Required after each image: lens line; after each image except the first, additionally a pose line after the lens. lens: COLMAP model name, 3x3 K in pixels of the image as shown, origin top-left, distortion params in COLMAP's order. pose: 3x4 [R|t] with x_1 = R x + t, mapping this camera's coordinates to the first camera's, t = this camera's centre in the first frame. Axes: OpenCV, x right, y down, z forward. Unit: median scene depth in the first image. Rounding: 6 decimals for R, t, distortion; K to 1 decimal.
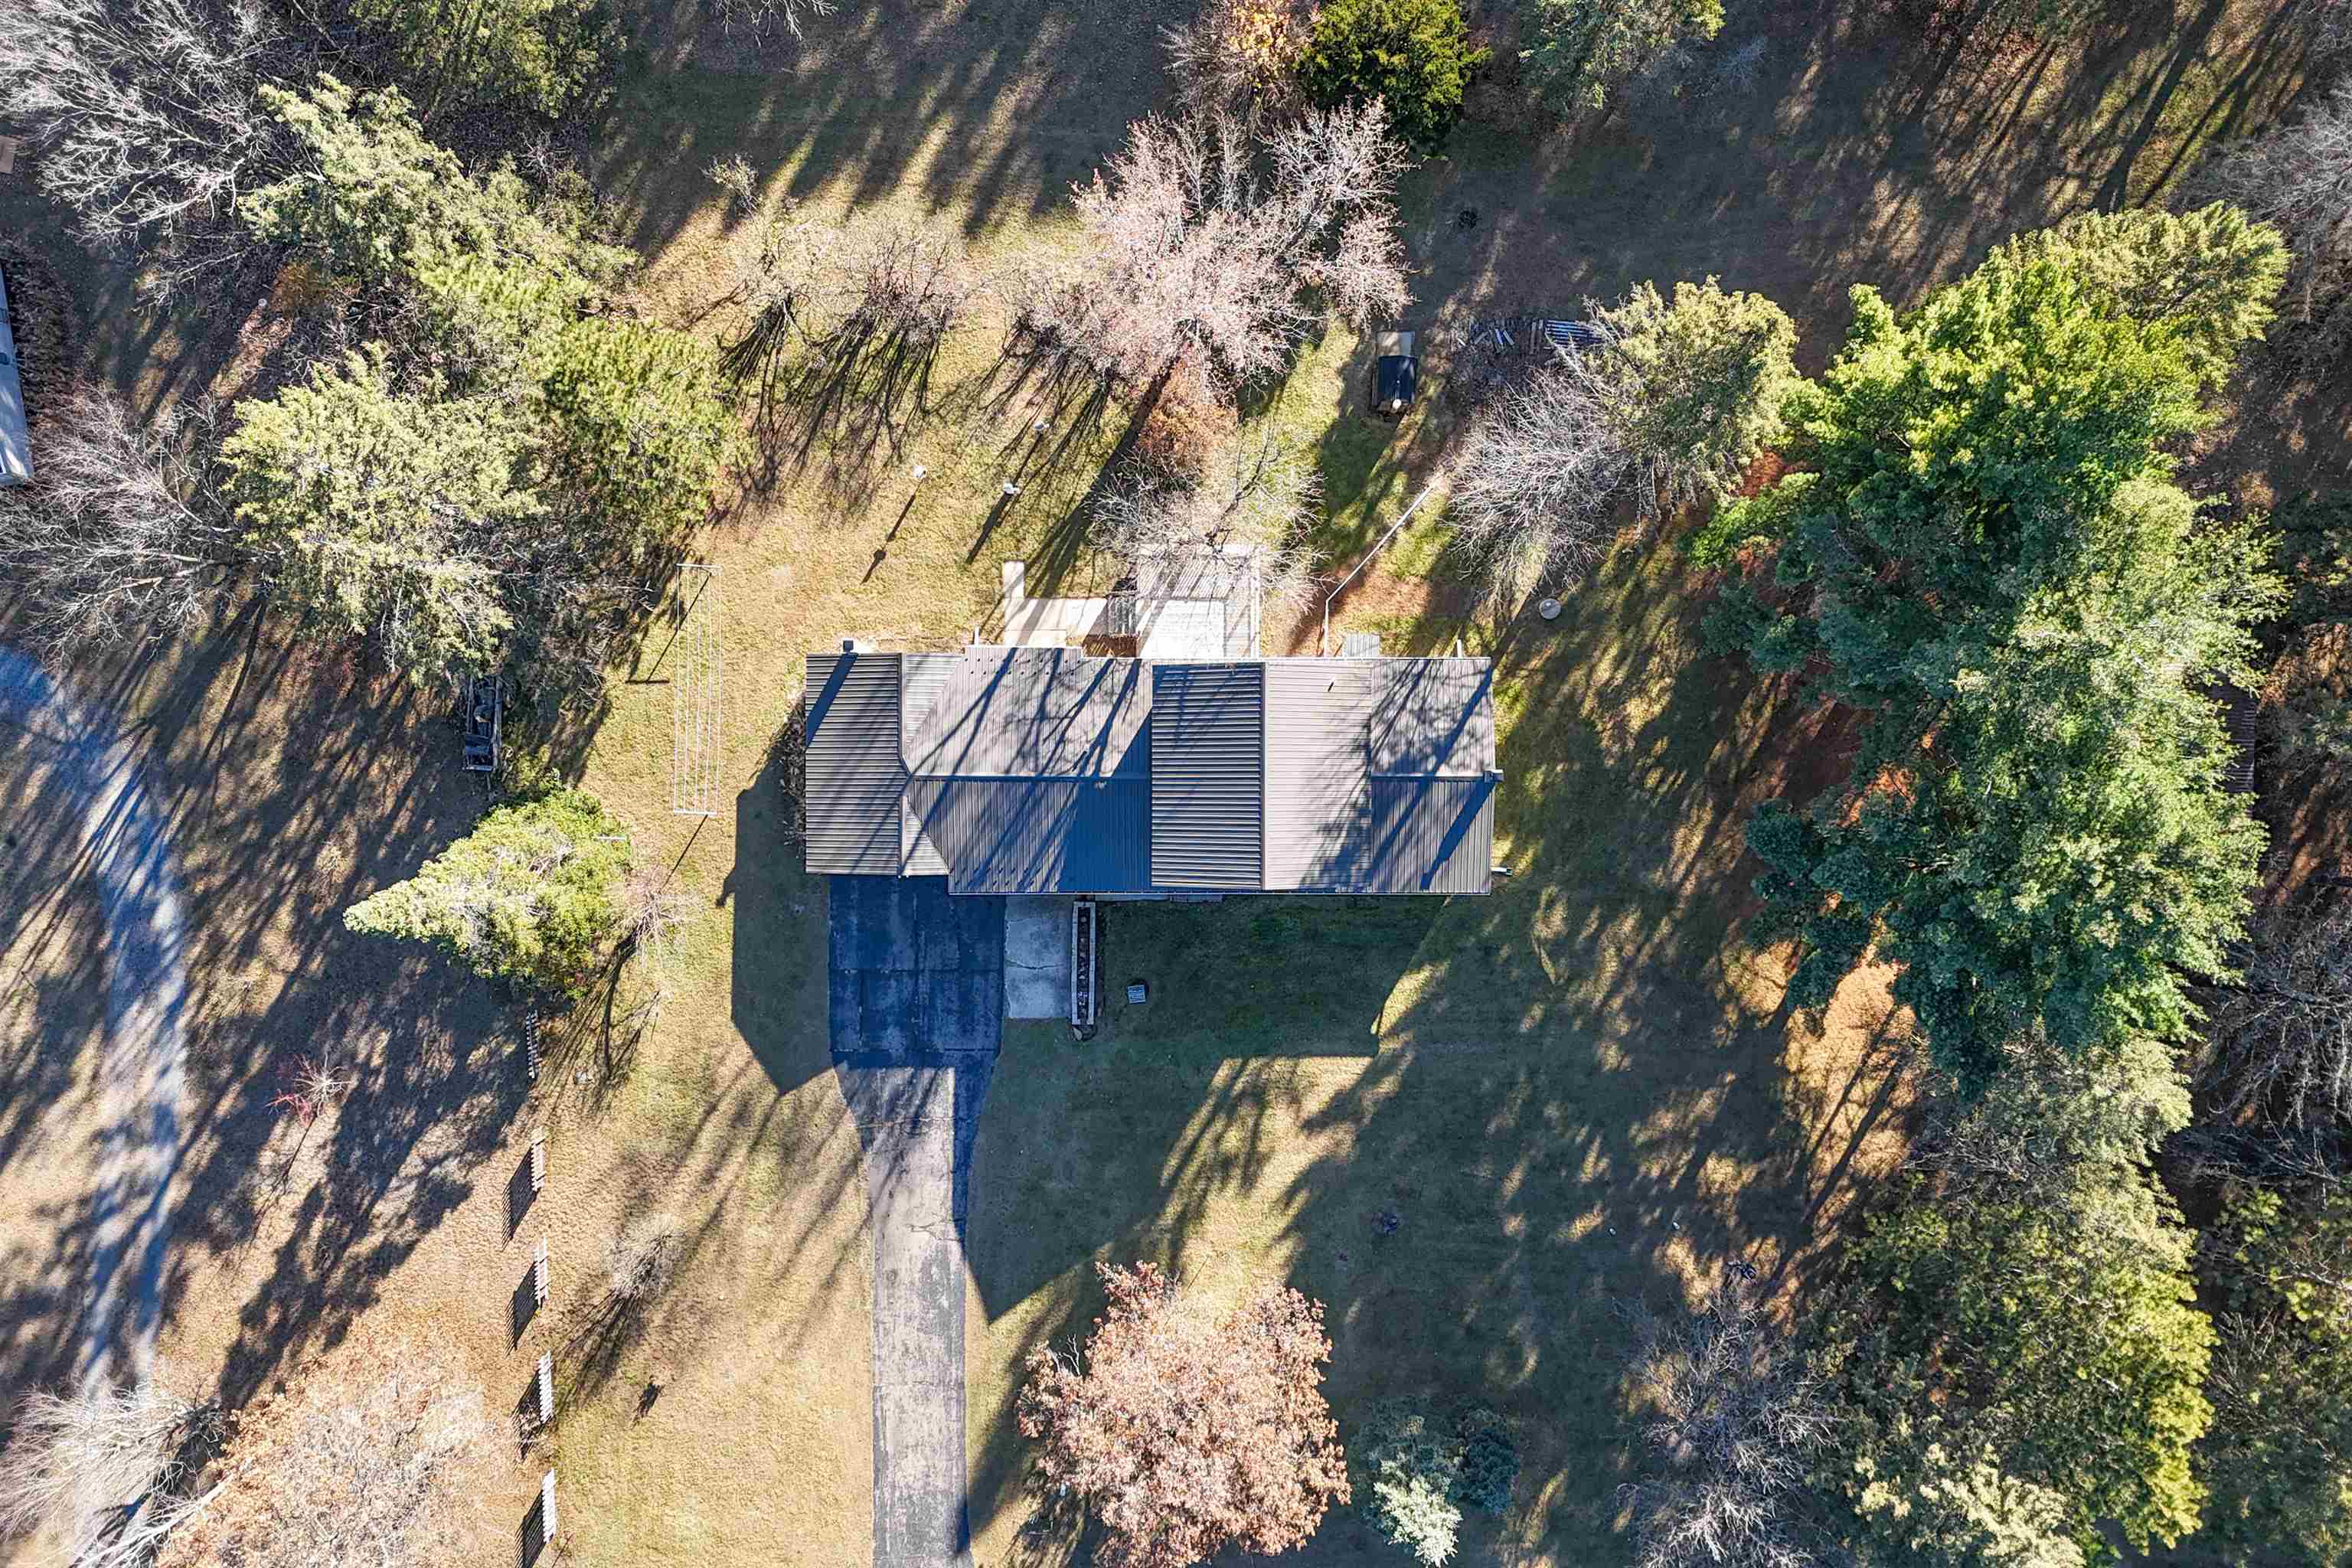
lens RADIAL K [[1656.3, 0, 1176.0], [0, 1656.3, 784.0], [0, 0, 1]] dist [0.081110, 0.001179]
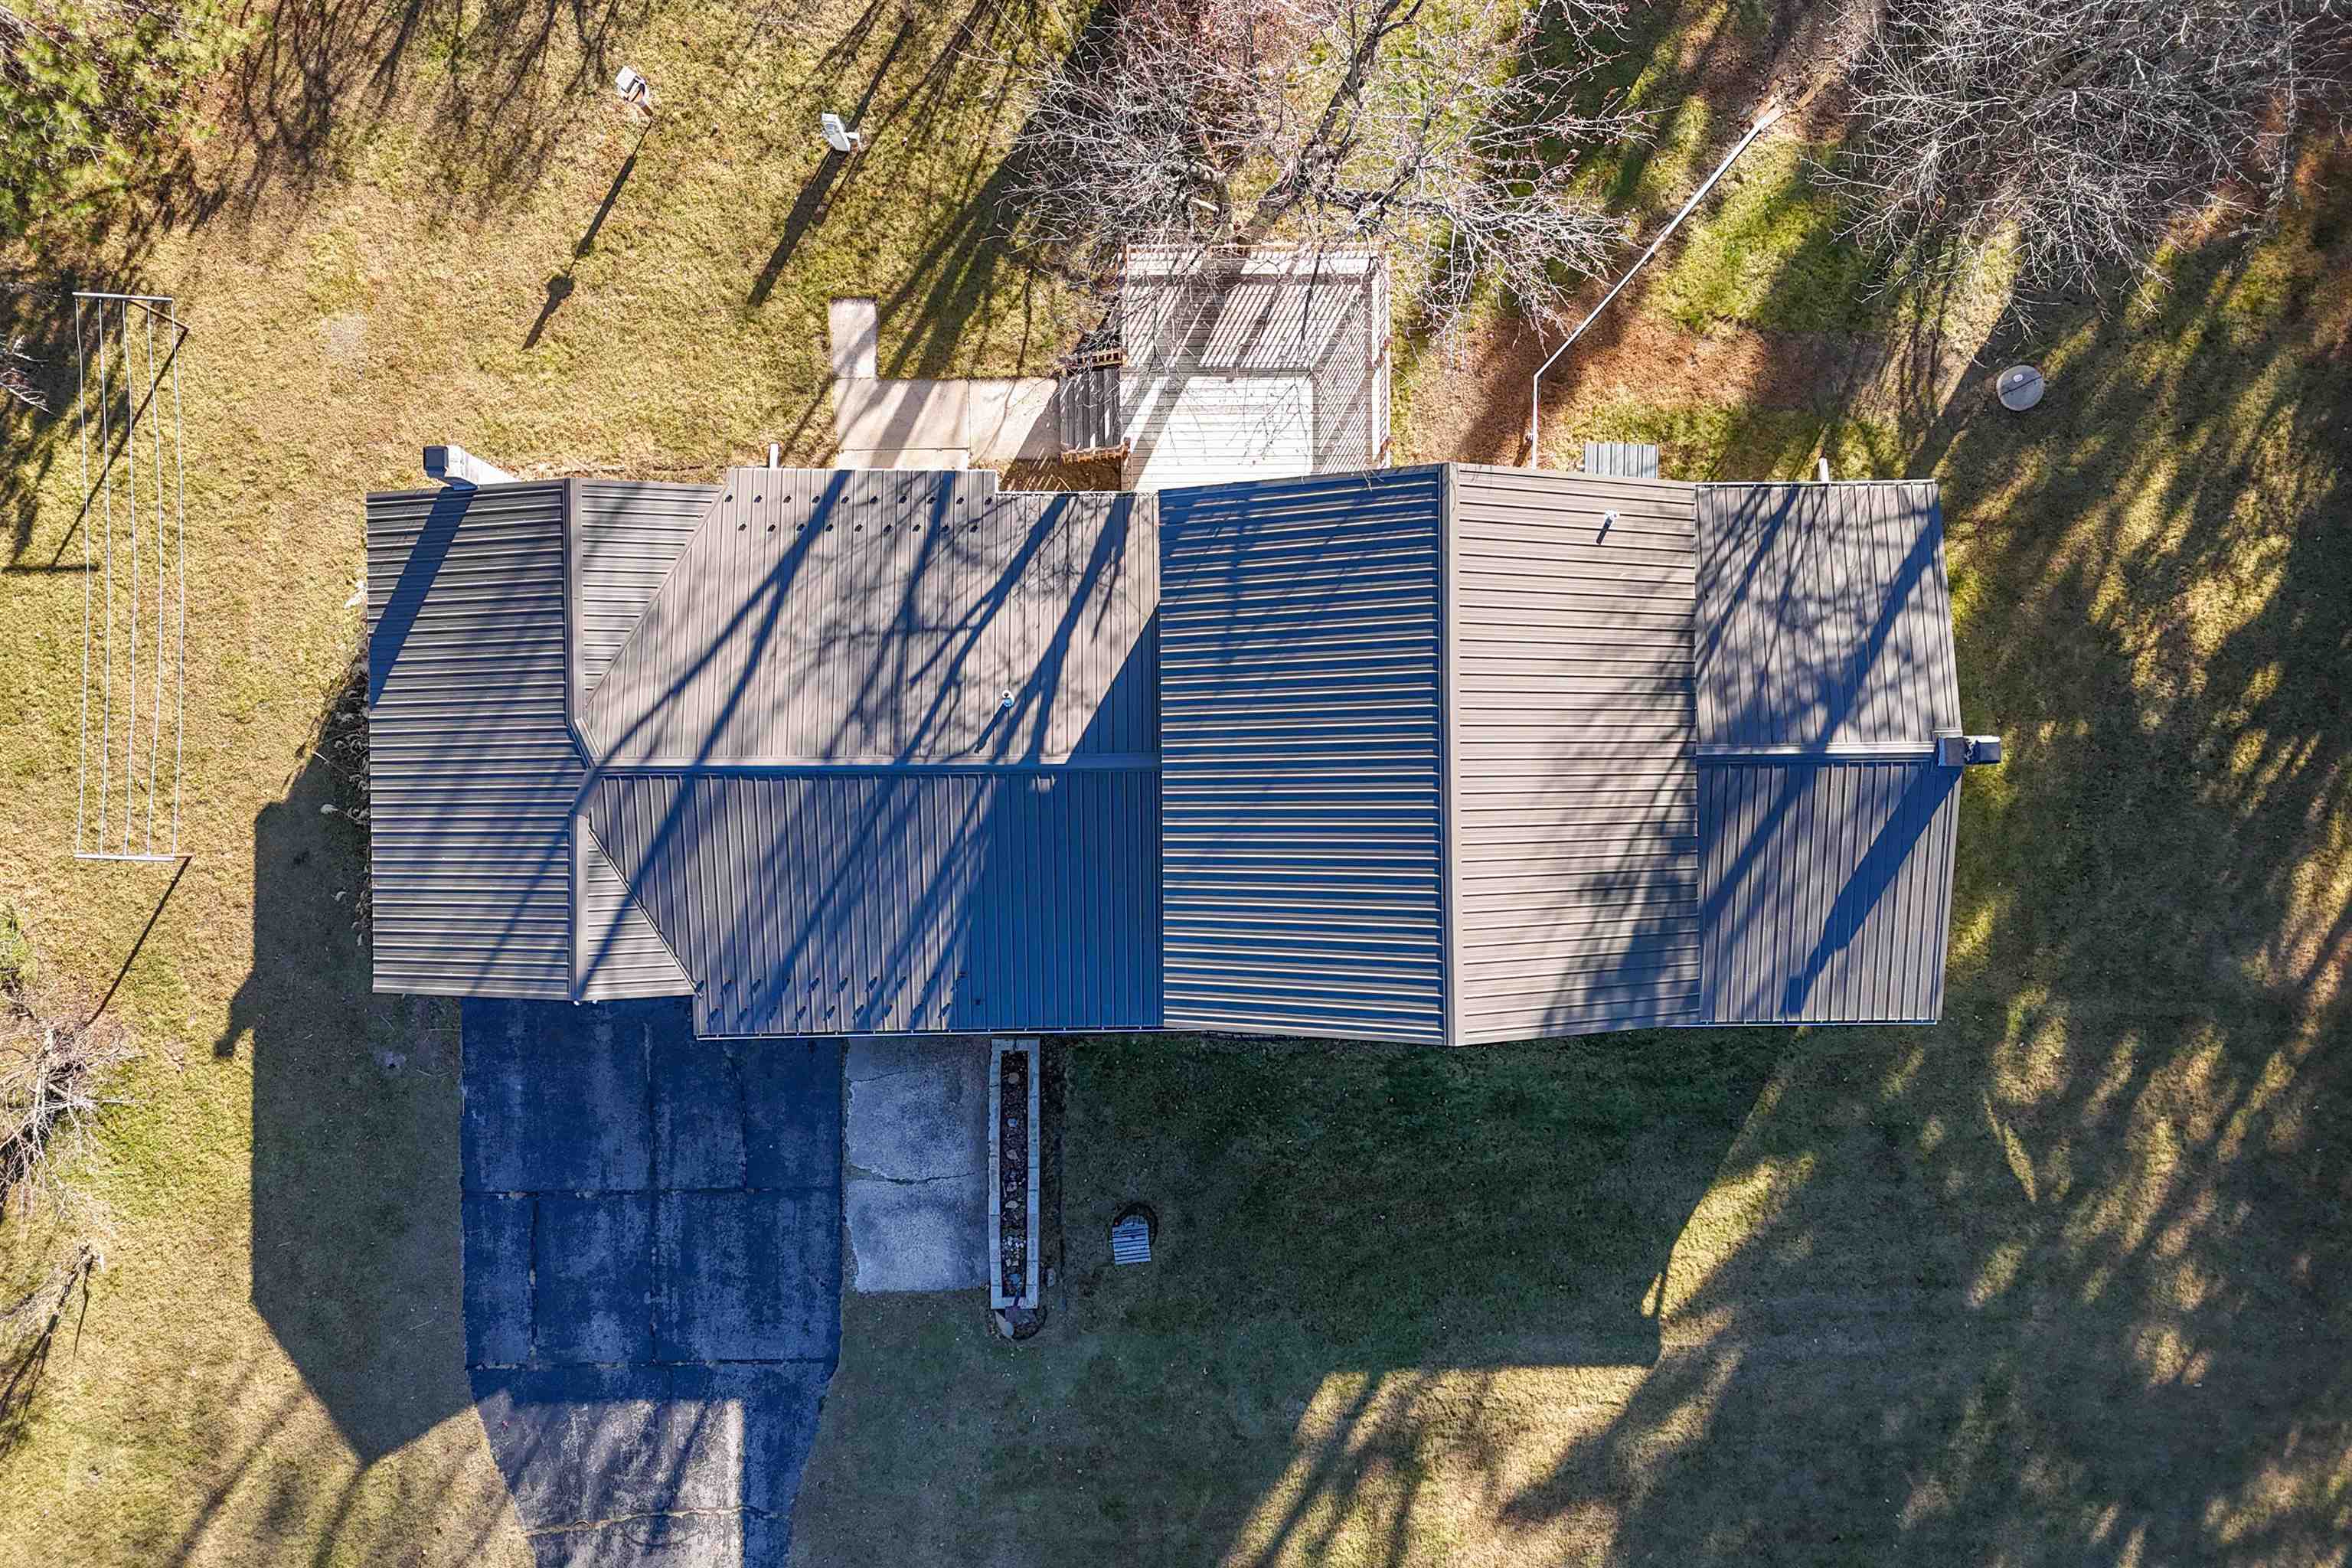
lens RADIAL K [[1631.7, 0, 1250.8], [0, 1631.7, 813.0], [0, 0, 1]] dist [-0.005583, -0.001863]
pose [[0.999037, -0.013495, 0.041751, -0.008960], [0.012598, 0.999686, 0.021677, -0.000170], [-0.042030, -0.021130, 0.998893, 0.555494]]
